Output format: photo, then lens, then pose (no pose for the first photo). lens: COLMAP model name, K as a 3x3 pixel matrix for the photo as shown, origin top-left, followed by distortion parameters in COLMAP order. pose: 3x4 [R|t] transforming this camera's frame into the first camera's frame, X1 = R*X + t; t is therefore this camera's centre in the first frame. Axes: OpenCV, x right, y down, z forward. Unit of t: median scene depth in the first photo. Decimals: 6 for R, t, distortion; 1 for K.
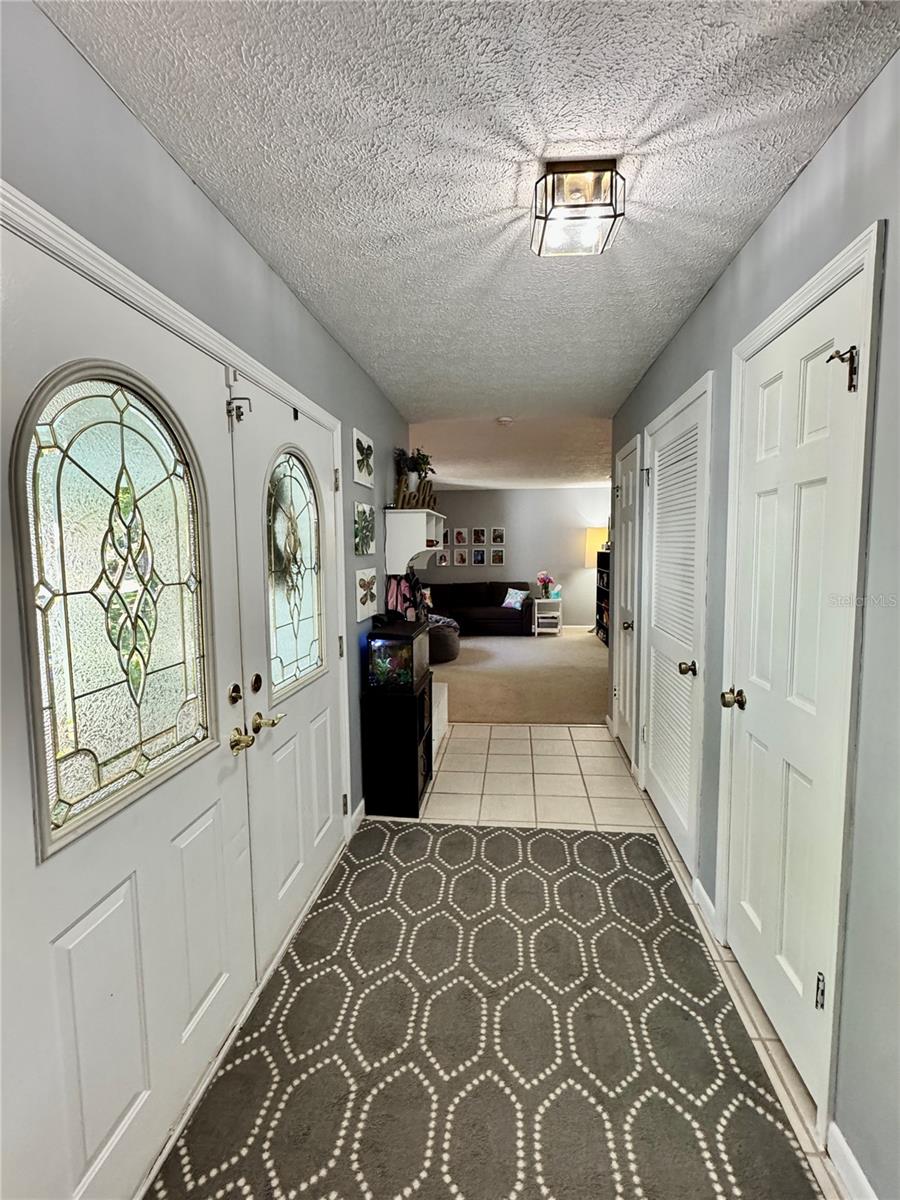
lens RADIAL K [[568.1, 0, 452.1], [0, 568.1, 600.2], [0, 0, 1]] dist [-0.002641, -0.000135]
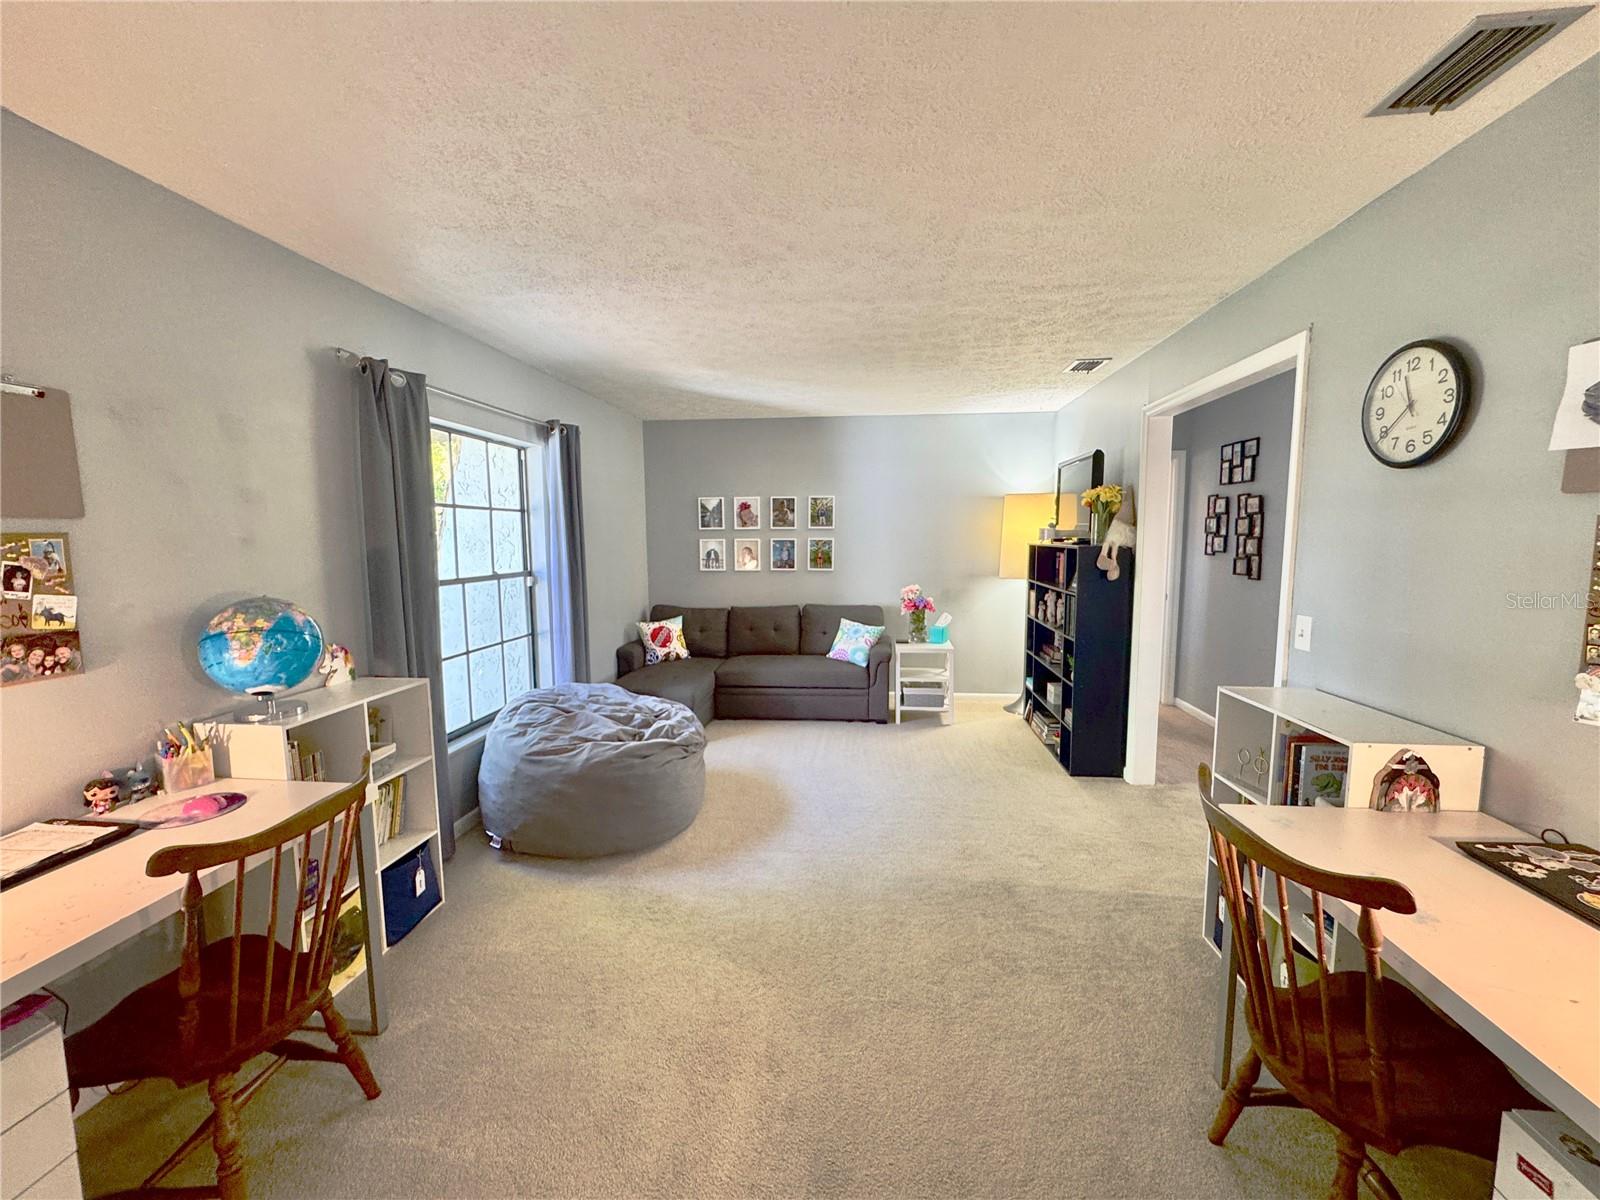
lens RADIAL K [[649.4, 0, 799.1], [0, 649.4, 602.0], [0, 0, 1]] dist [-0.000118, 0.000353]
pose [[0.999995, 0.000917, -0.002985, 0.065702], [-0.000888, 0.999952, 0.009730, -0.041786], [0.002994, -0.009727, 0.999948, 0.451087]]
